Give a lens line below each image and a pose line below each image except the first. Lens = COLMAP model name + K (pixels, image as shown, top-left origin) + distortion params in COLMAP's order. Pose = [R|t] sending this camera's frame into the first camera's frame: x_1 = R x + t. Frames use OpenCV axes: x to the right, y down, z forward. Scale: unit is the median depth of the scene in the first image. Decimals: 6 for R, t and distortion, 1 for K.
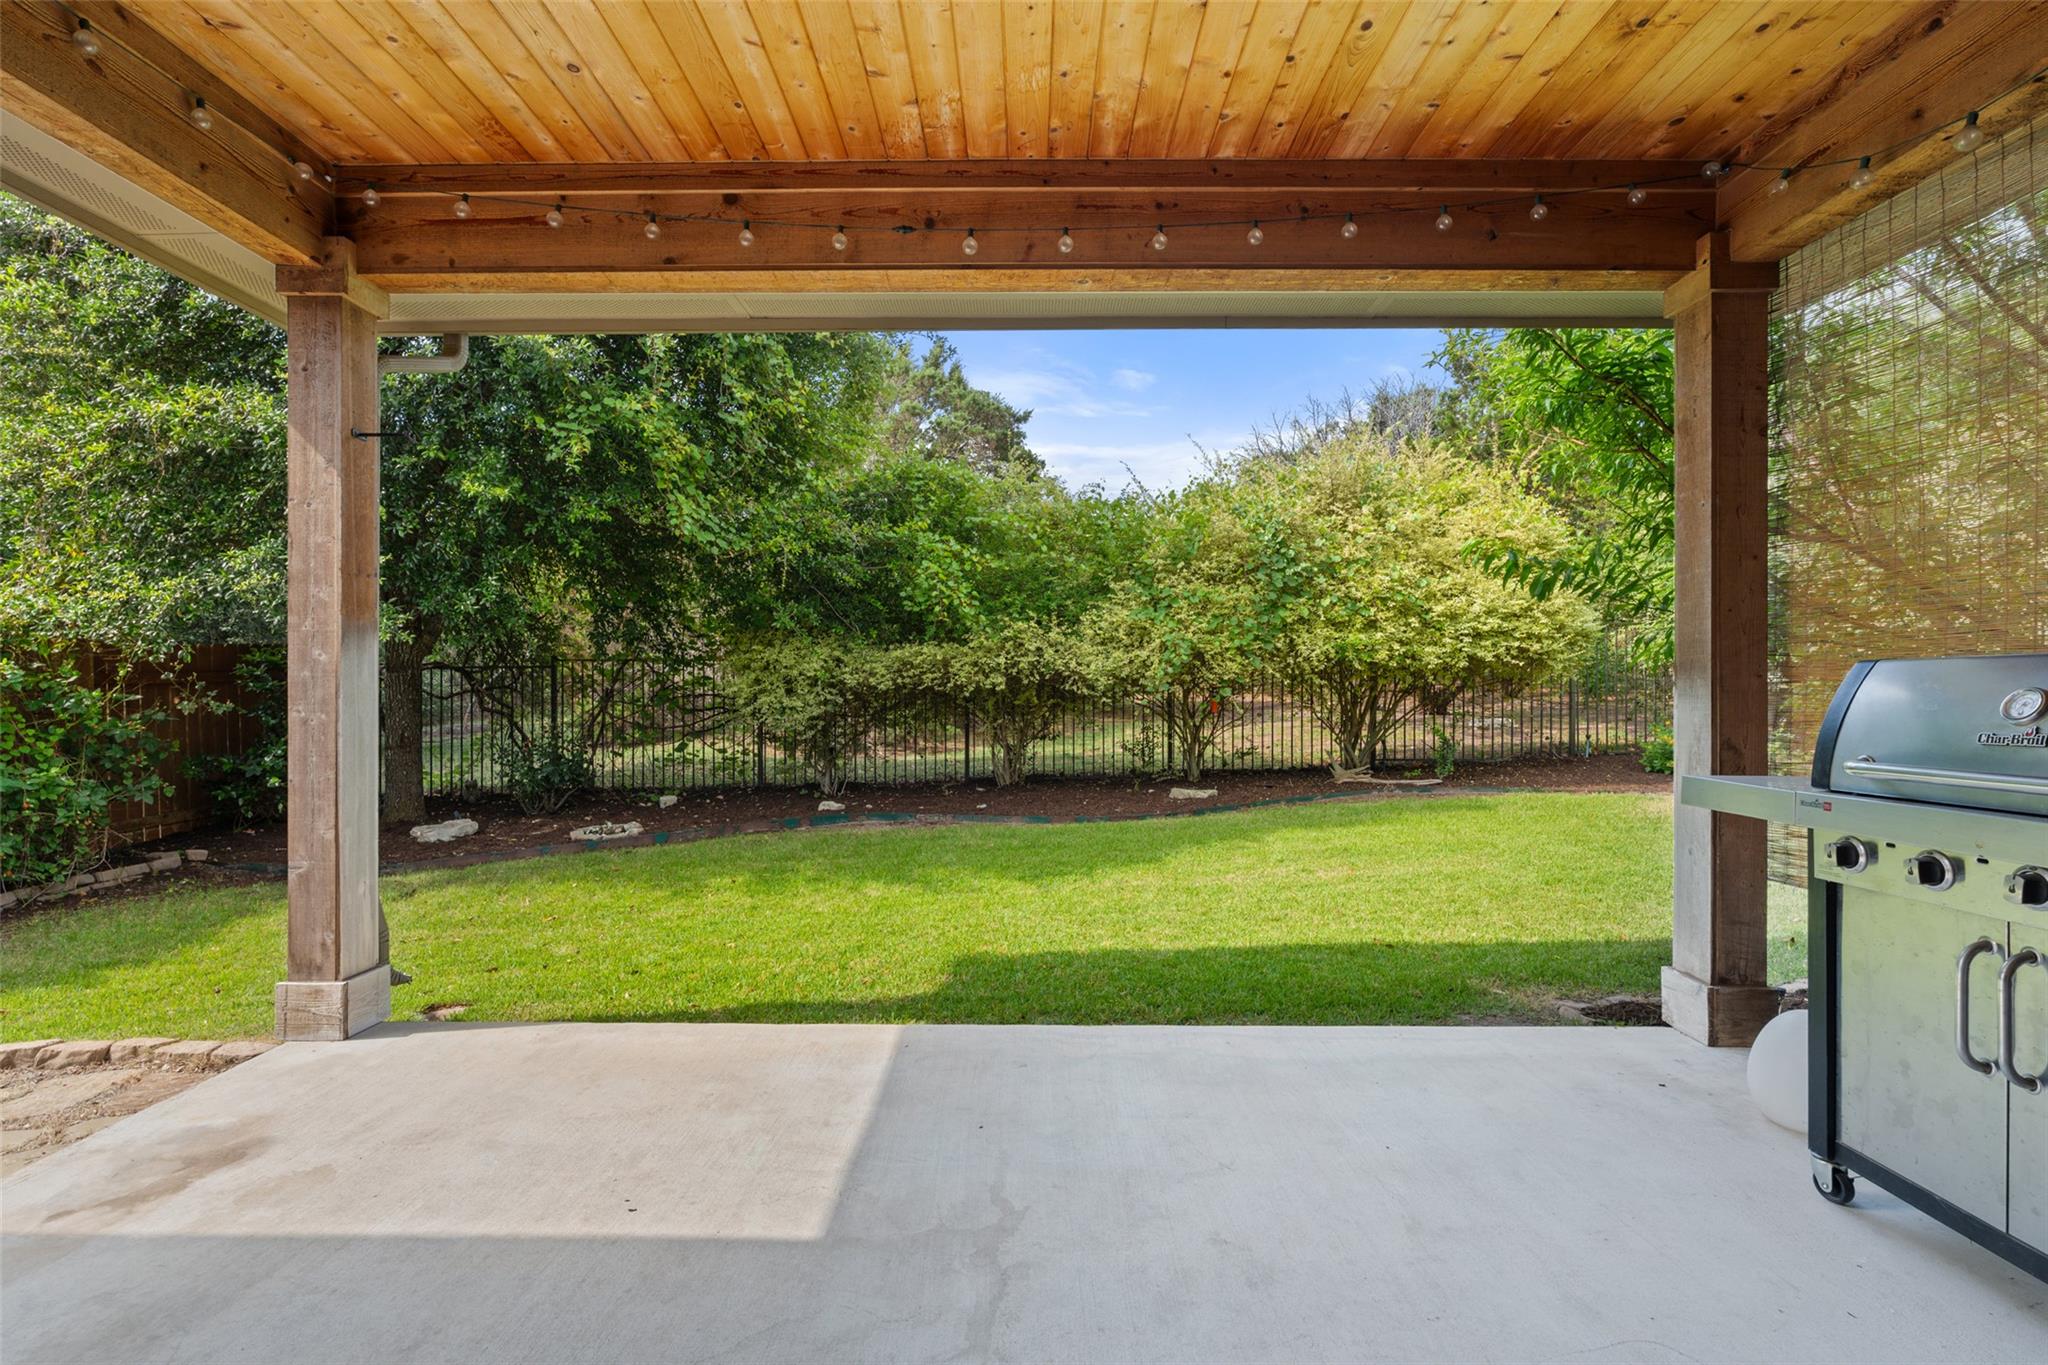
lens RADIAL K [[897.5, 0, 1017.9], [0, 897.5, 702.0], [0, 0, 1]] dist [-0.006164, 0.002020]
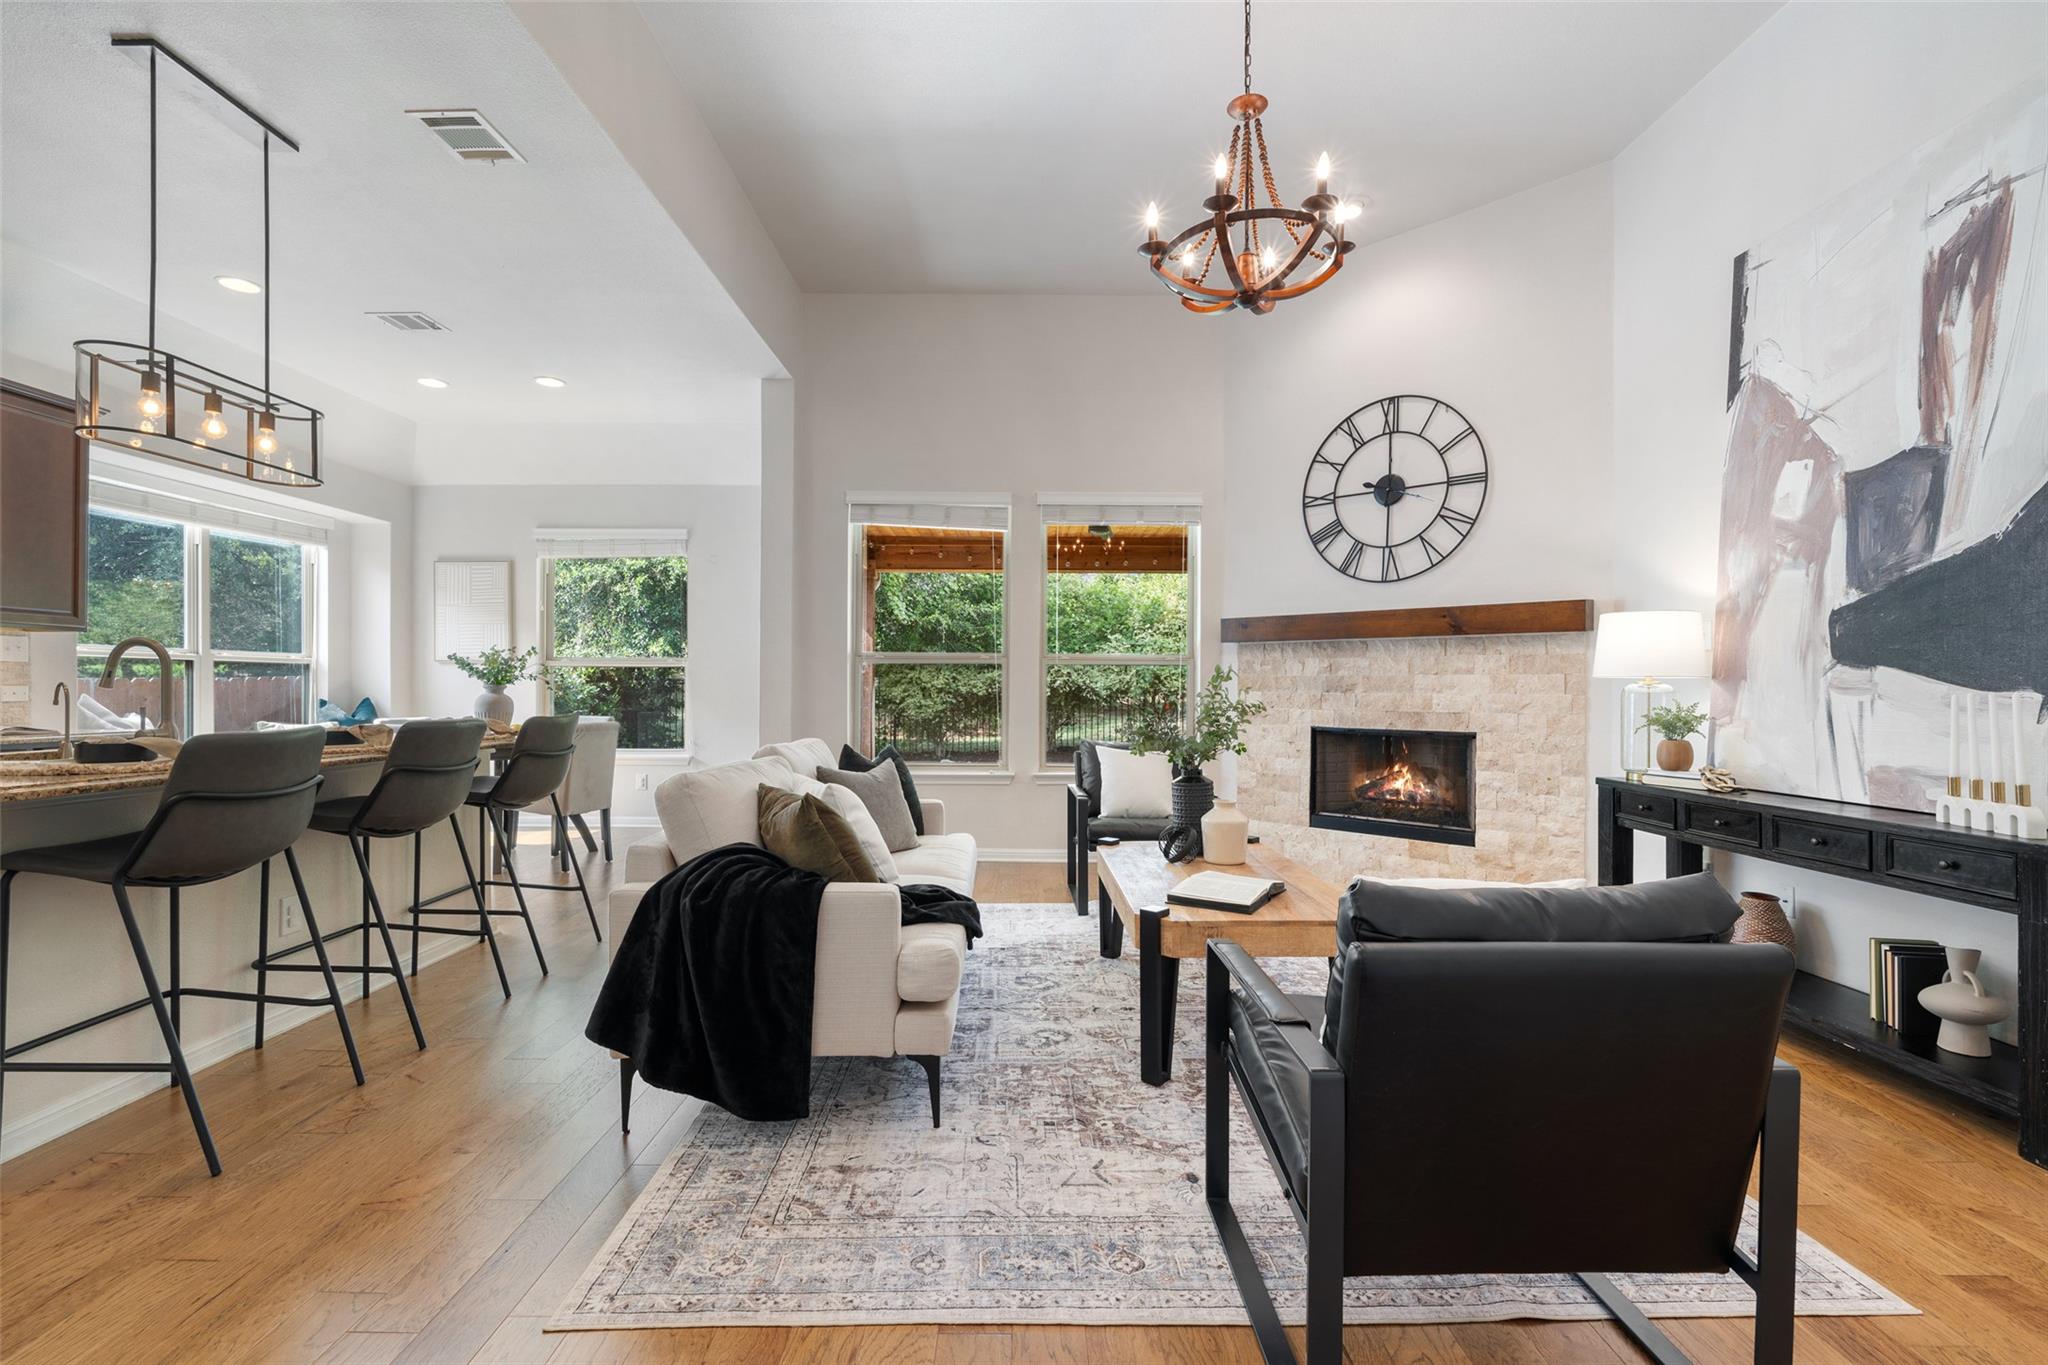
lens RADIAL K [[897.5, 0, 1026.6], [0, 897.5, 681.5], [0, 0, 1]] dist [-0.006164, 0.002020]
pose [[0.999857, 0.005820, 0.015872, -0.085229], [-0.005477, 0.999753, -0.021537, -0.003899], [-0.015994, 0.021447, 0.999642, -0.754701]]
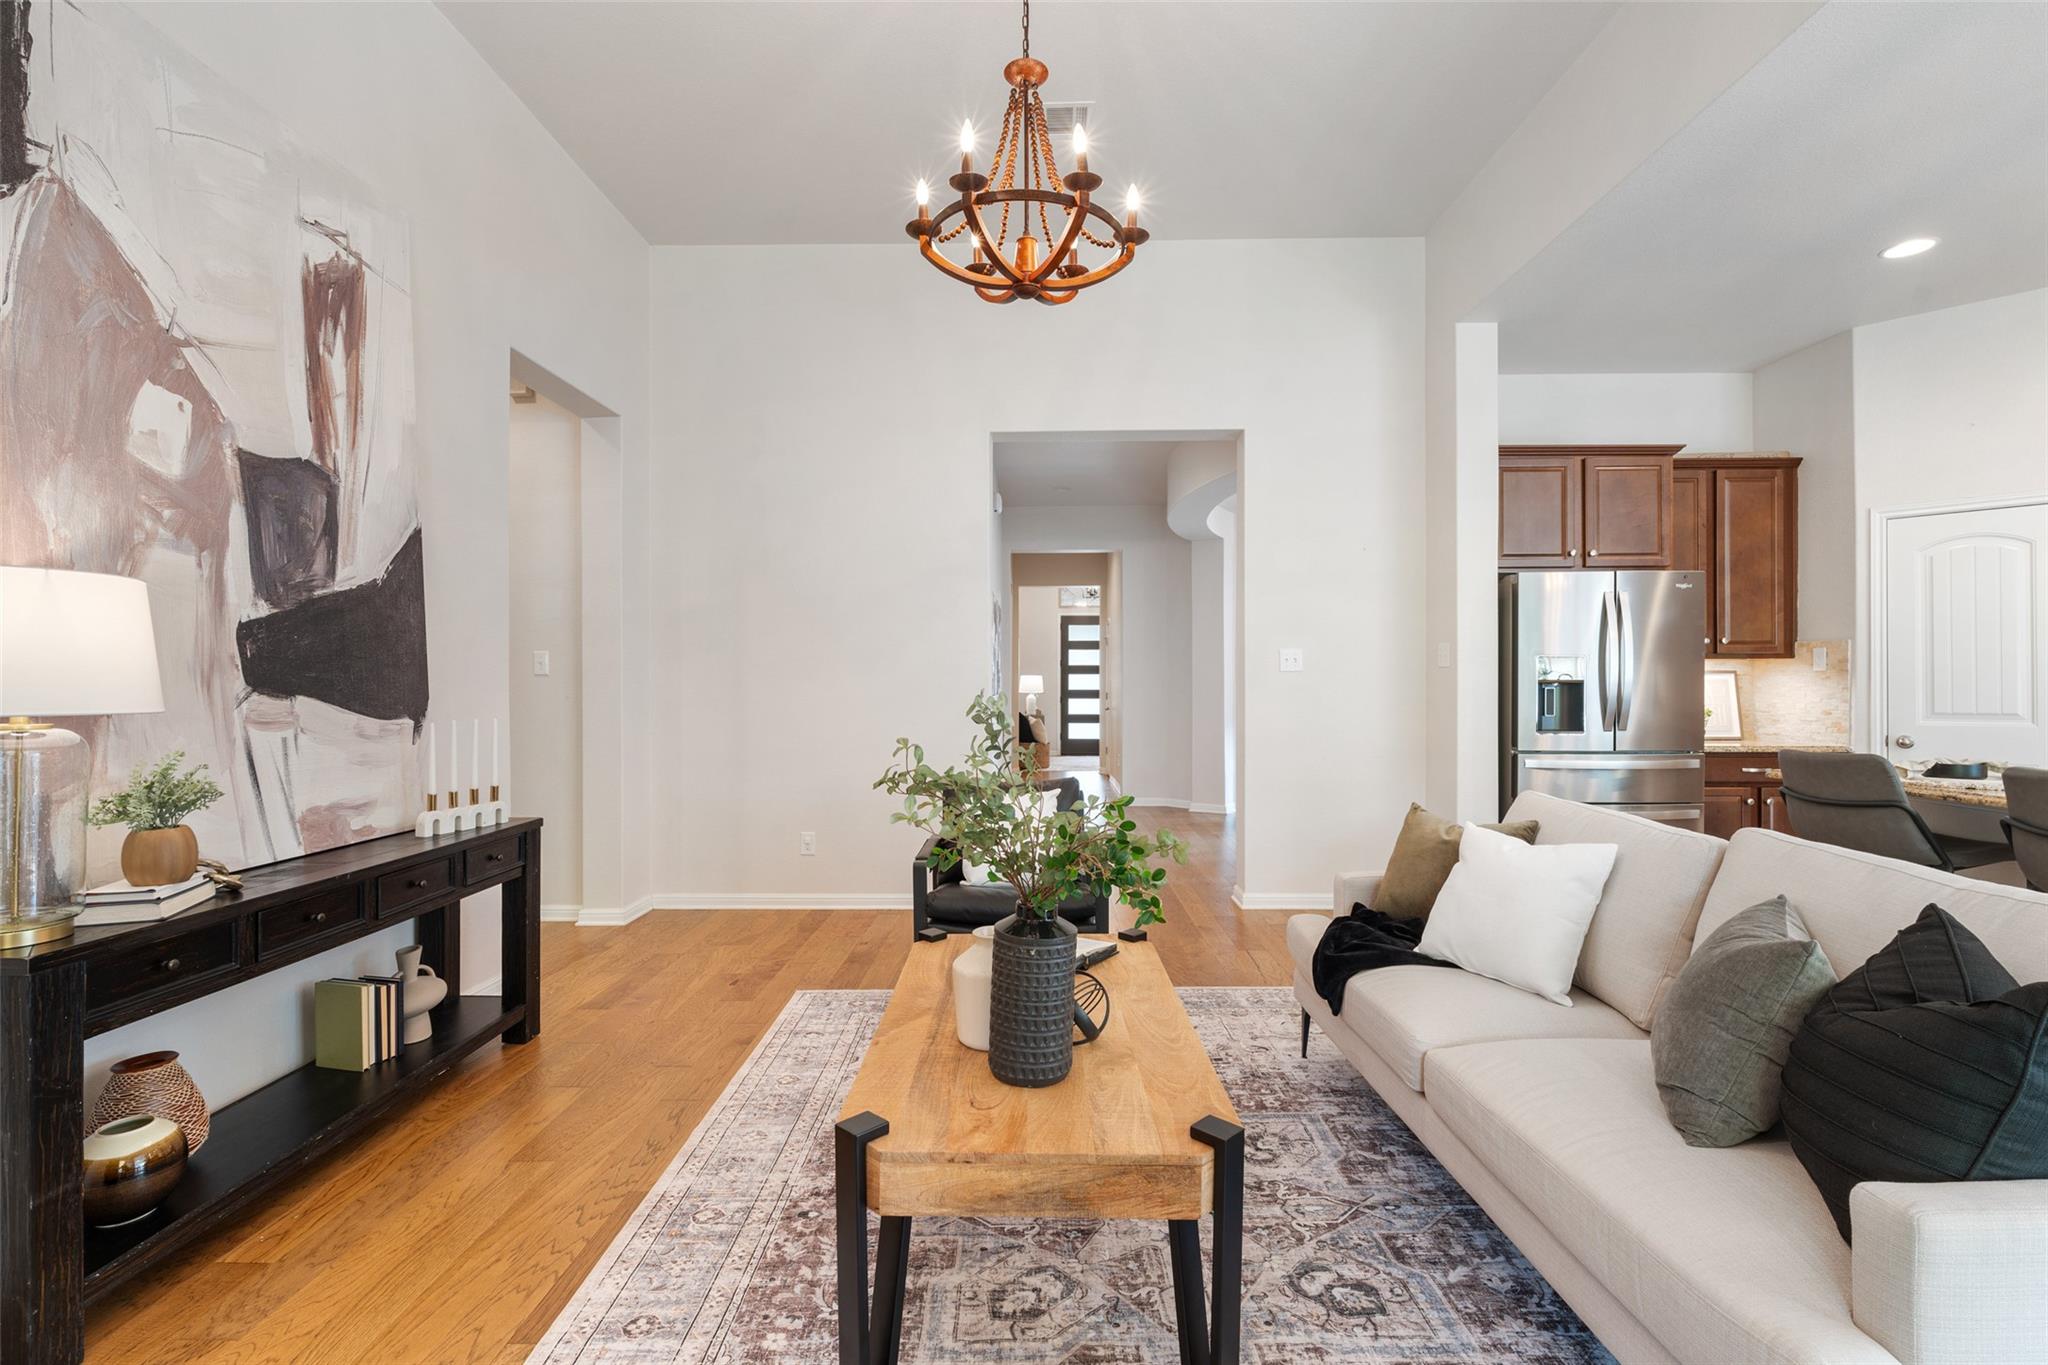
lens RADIAL K [[897.5, 0, 1025.5], [0, 897.5, 674.8], [0, 0, 1]] dist [-0.006164, 0.002020]
pose [[-0.999991, 0.002523, 0.003542, -0.002331], [0.002541, 0.999984, 0.005074, -0.025802], [-0.003529, 0.005083, -0.999981, -0.148232]]
